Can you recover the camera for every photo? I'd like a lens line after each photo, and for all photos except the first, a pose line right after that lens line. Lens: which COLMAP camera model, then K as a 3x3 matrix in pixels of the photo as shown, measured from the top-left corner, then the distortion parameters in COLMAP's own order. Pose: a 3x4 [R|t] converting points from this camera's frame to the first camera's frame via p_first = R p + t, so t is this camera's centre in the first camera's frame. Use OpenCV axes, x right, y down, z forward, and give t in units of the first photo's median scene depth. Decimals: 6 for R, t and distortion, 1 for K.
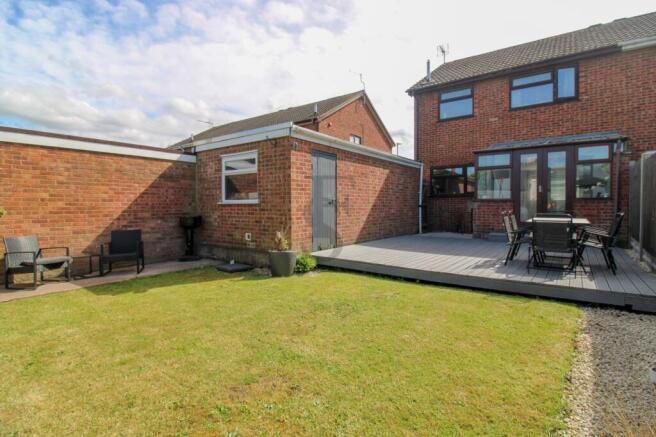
lens RADIAL K [[317.1, 0, 328.4], [0, 317.1, 215.3], [0, 0, 1]] dist [-0.018590, 0.000159]
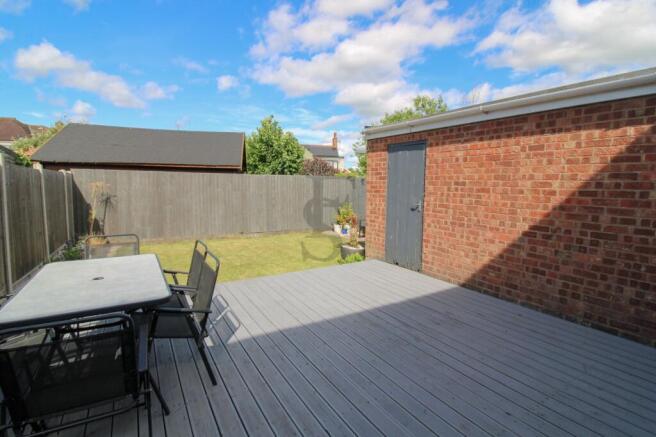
lens RADIAL K [[317.1, 0, 329.4], [0, 317.1, 218.9], [0, 0, 1]] dist [-0.018590, 0.000159]
pose [[-0.355095, 0.076140, -0.931724, 0.737050], [-0.070203, 0.991691, 0.107796, -0.079423], [0.932190, 0.103688, -0.346800, 1.037782]]
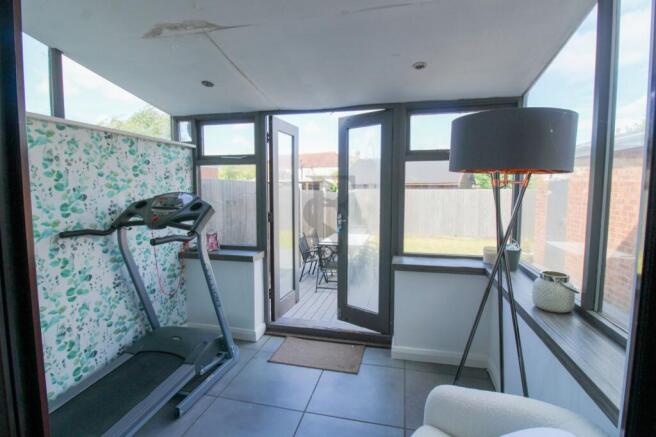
lens RADIAL K [[317.1, 0, 329.0], [0, 317.1, 214.8], [0, 0, 1]] dist [-0.018590, 0.000159]
pose [[-0.915130, 0.026129, -0.402312, 0.917224], [-0.023992, 0.992599, 0.119042, -0.146090], [0.402445, 0.118591, -0.907730, 1.476095]]
